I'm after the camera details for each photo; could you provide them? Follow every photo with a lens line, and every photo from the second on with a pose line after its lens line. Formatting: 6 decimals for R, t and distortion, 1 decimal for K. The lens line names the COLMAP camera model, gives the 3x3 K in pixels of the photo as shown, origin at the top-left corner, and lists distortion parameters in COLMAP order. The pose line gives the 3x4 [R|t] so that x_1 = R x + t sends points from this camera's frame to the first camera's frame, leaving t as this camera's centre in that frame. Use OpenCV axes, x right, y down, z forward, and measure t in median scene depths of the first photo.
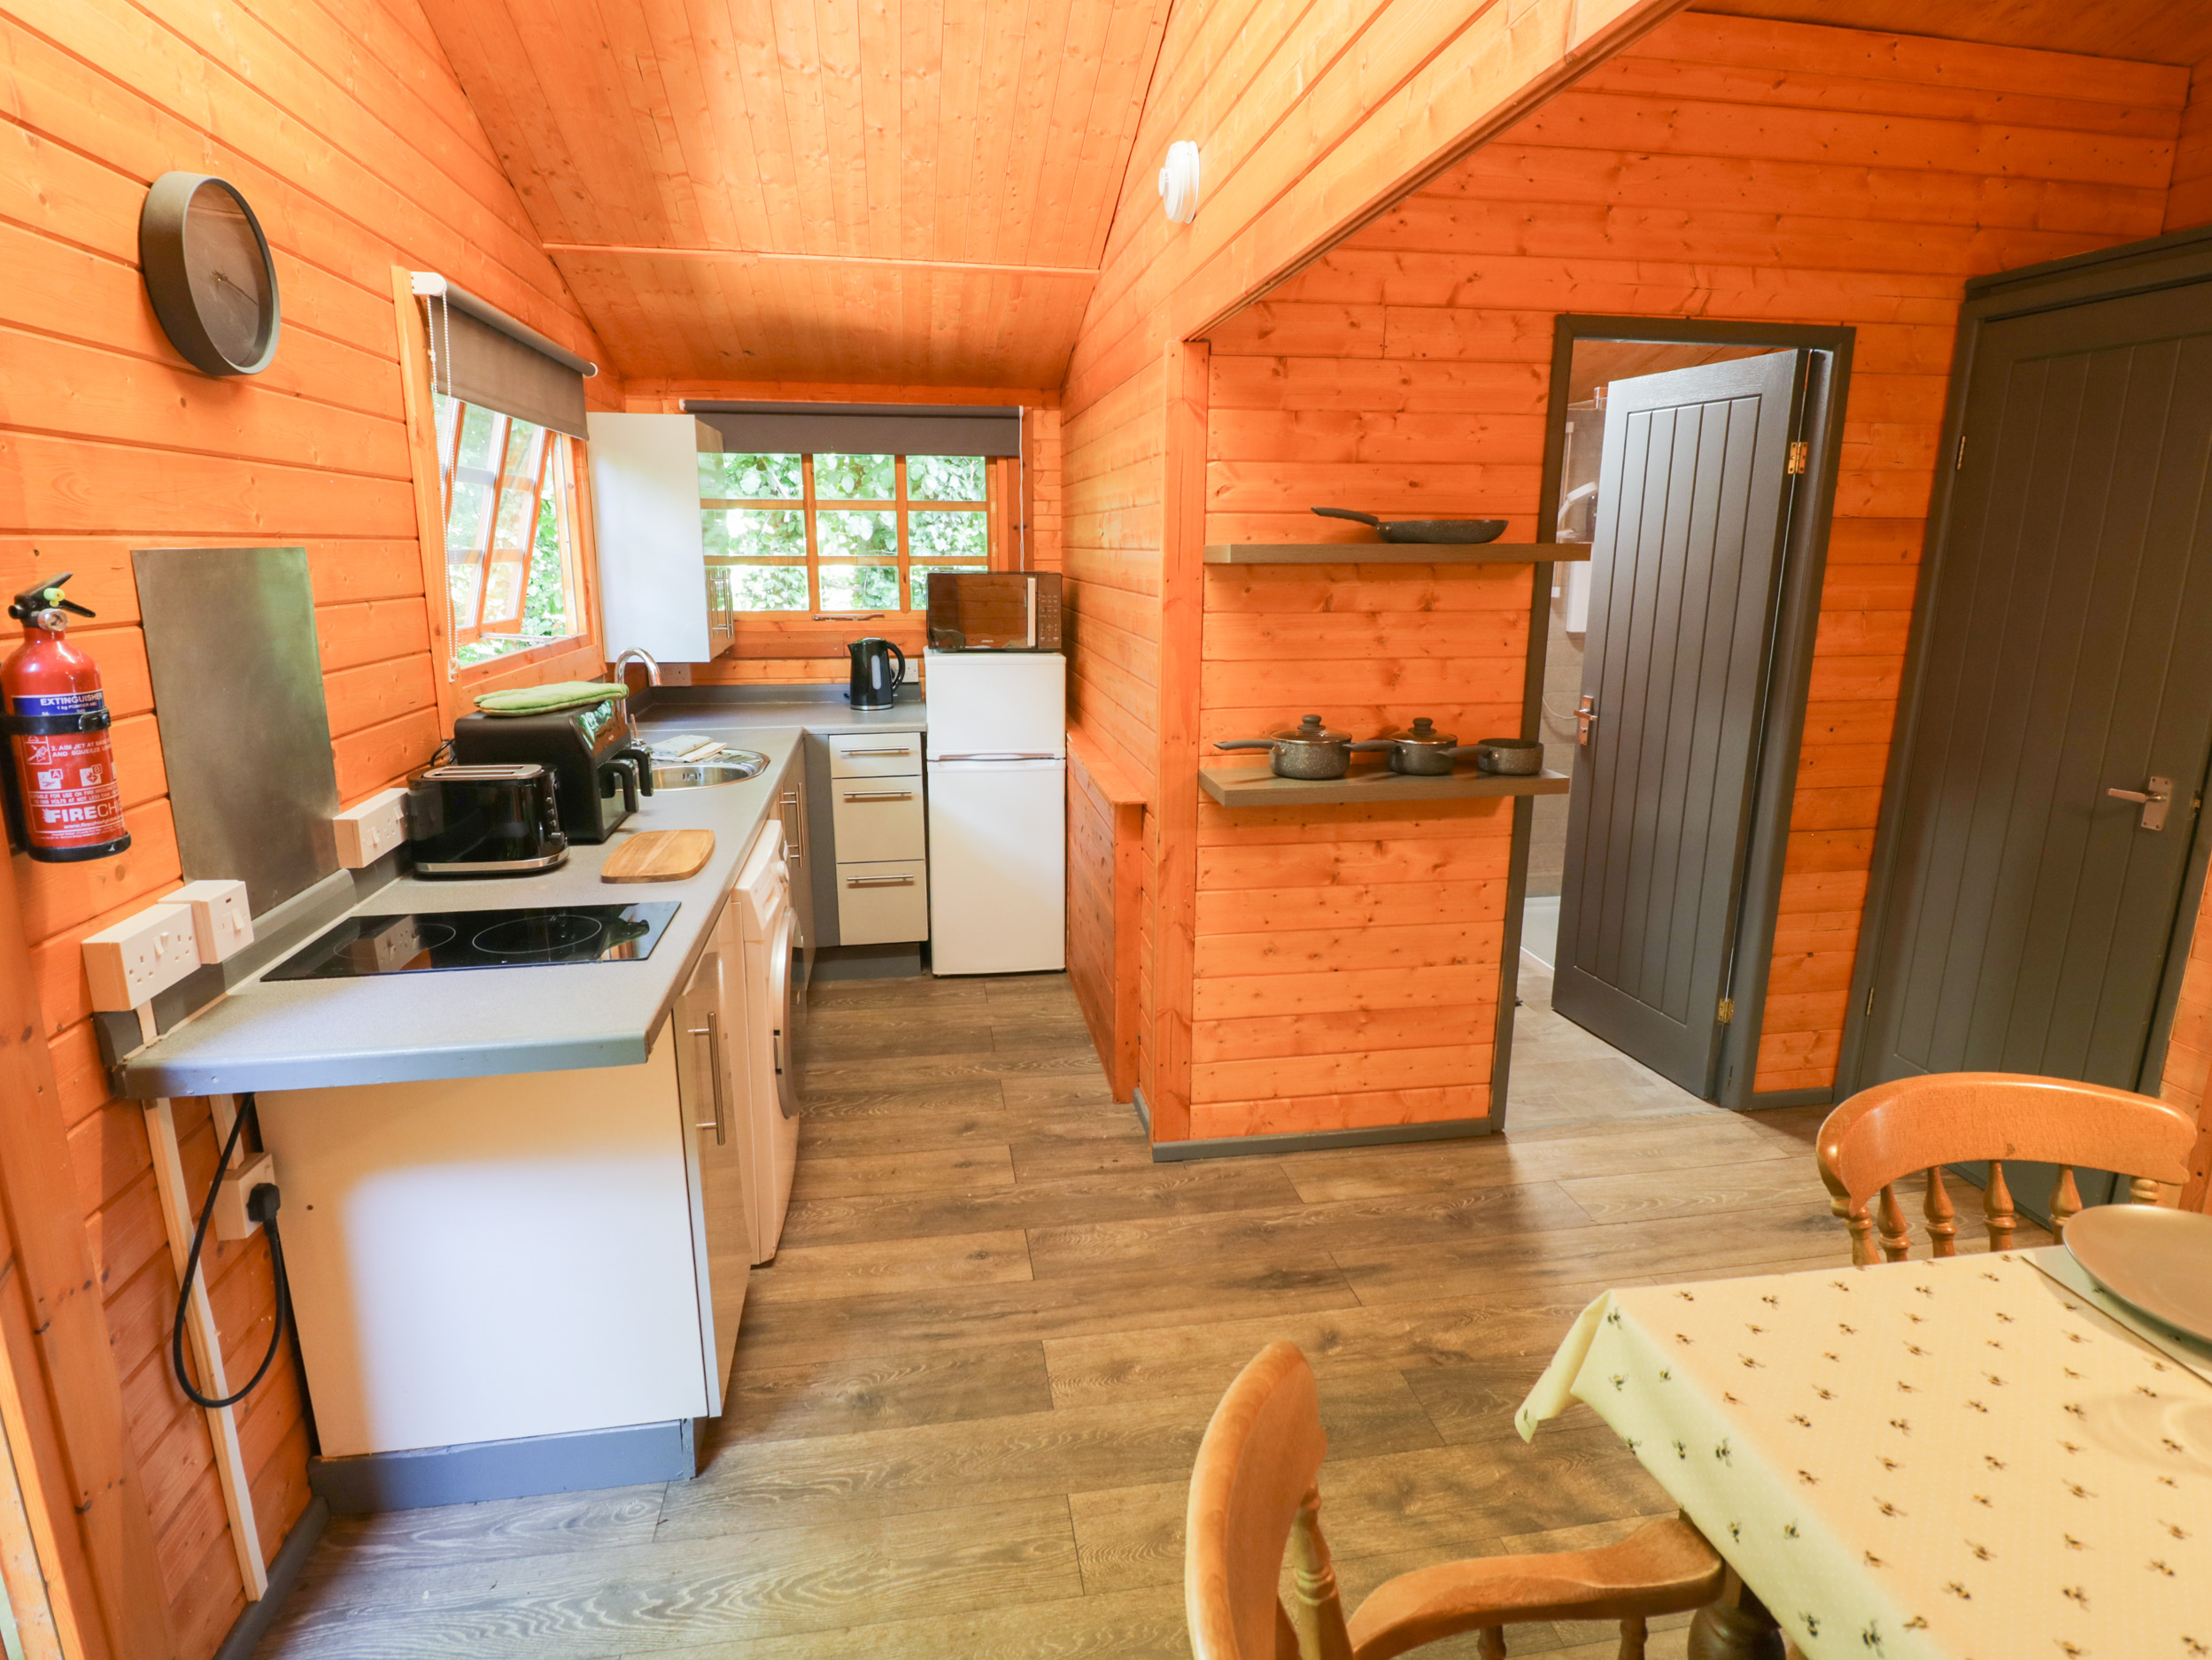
lens RADIAL K [[1167.7, 0, 1104.4], [0, 1167.7, 808.4], [0, 0, 1]] dist [0.000768, -0.013537]
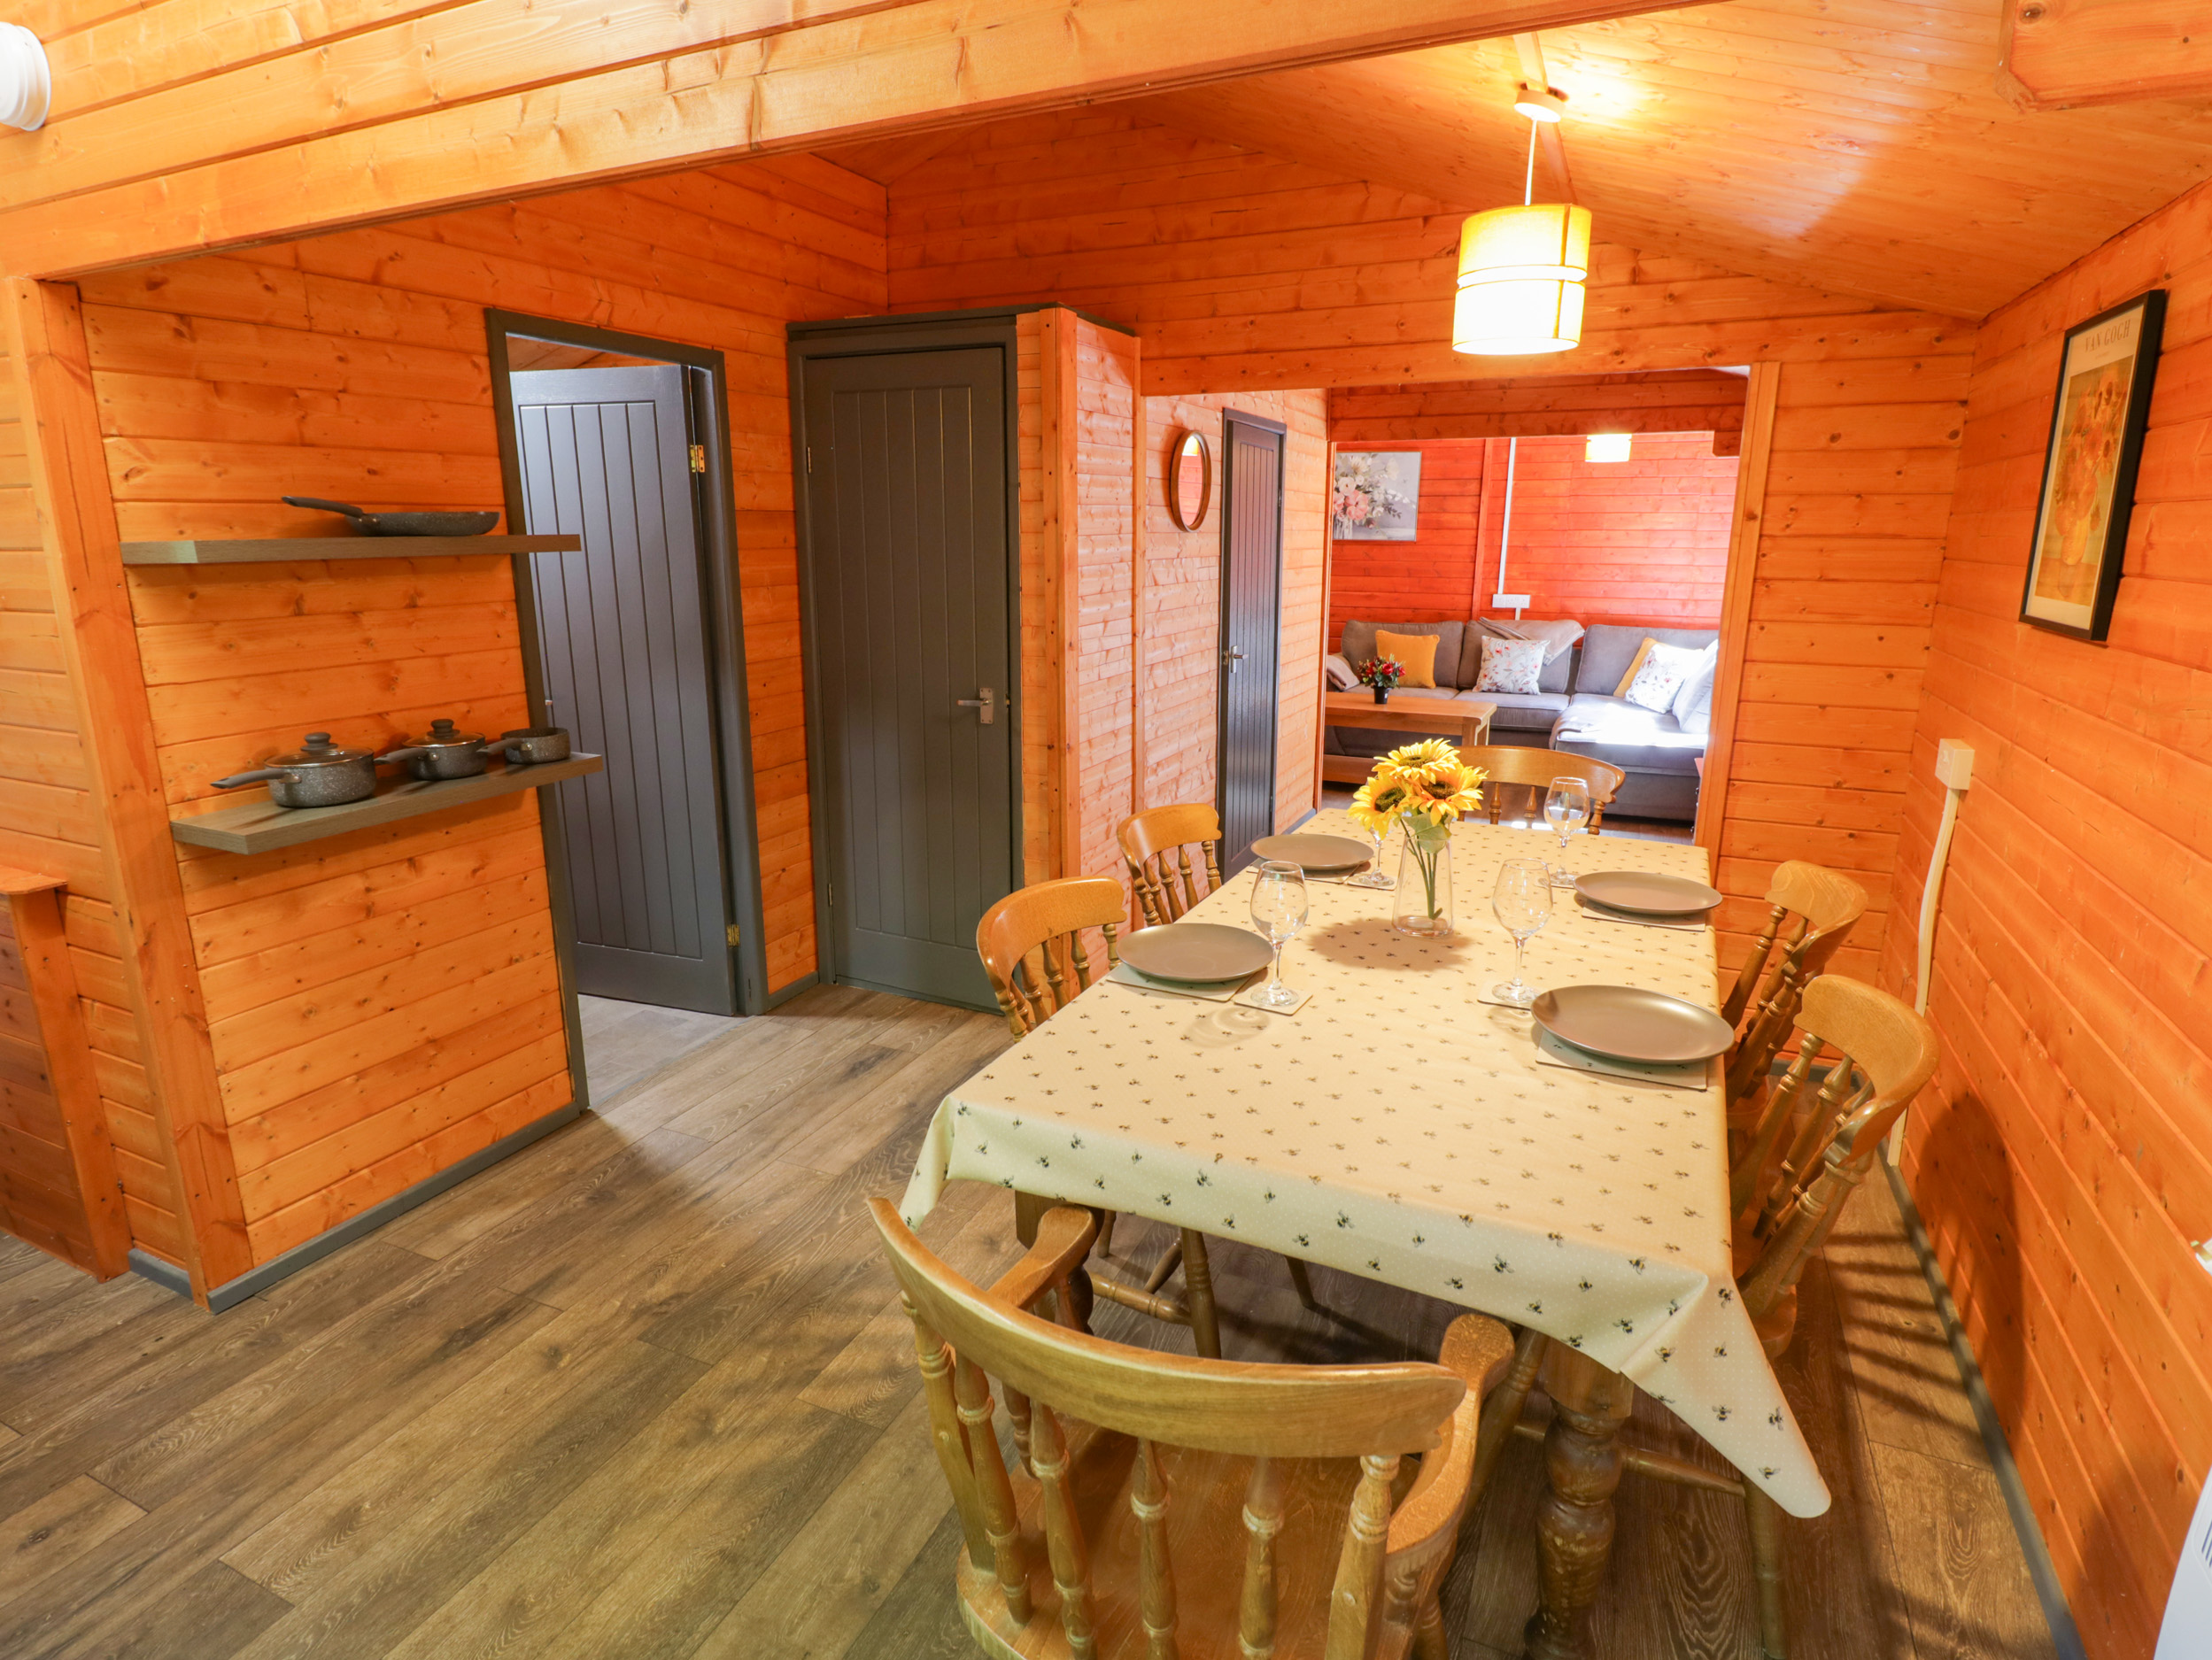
lens RADIAL K [[1167.7, 0, 1104.4], [0, 1167.7, 808.4], [0, 0, 1]] dist [0.000768, -0.013537]
pose [[0.558972, -0.197264, 0.805380, -0.202068], [0.185441, 0.976428, 0.110454, -0.011352], [-0.808184, 0.087610, 0.582377, 0.016306]]
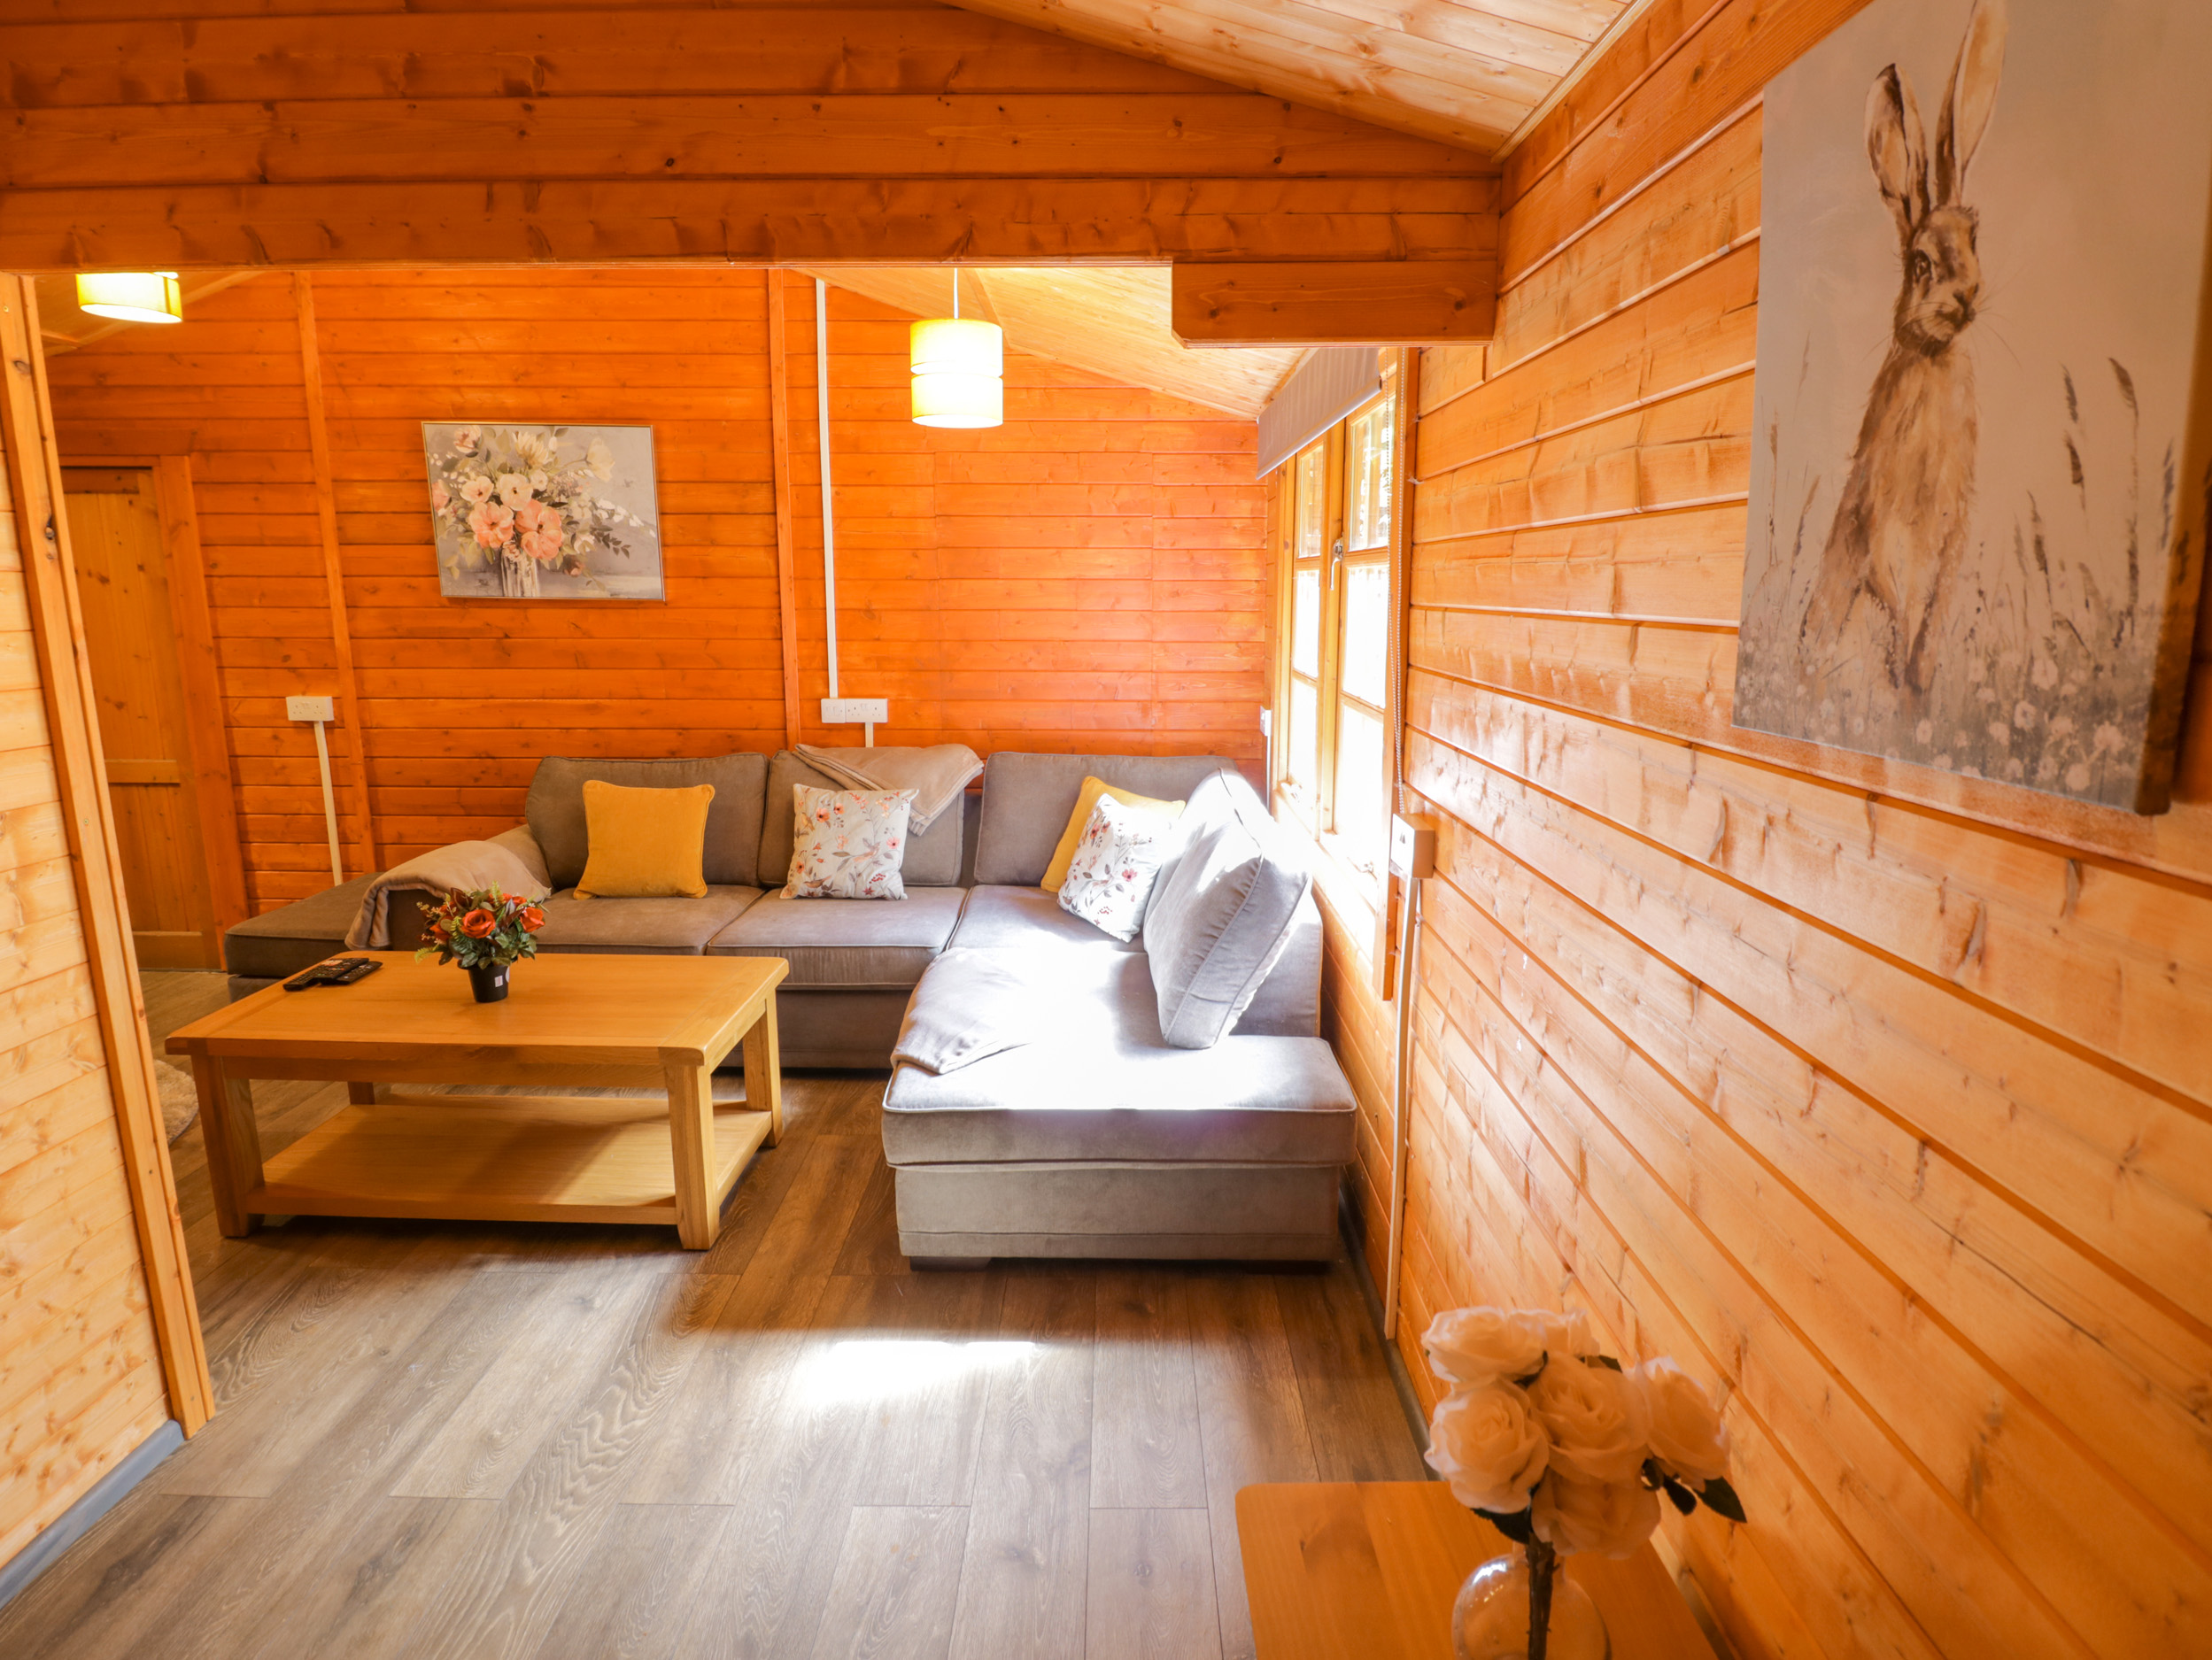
lens RADIAL K [[1150.0, 0, 1107.7], [0, 1150.0, 806.2], [0, 0, 1]] dist [0.002982, -0.015718]
pose [[0.173080, -0.187831, 0.966831, 1.357163], [0.217292, 0.964741, 0.148526, -0.037882], [-0.960639, 0.184378, 0.207791, 0.225042]]
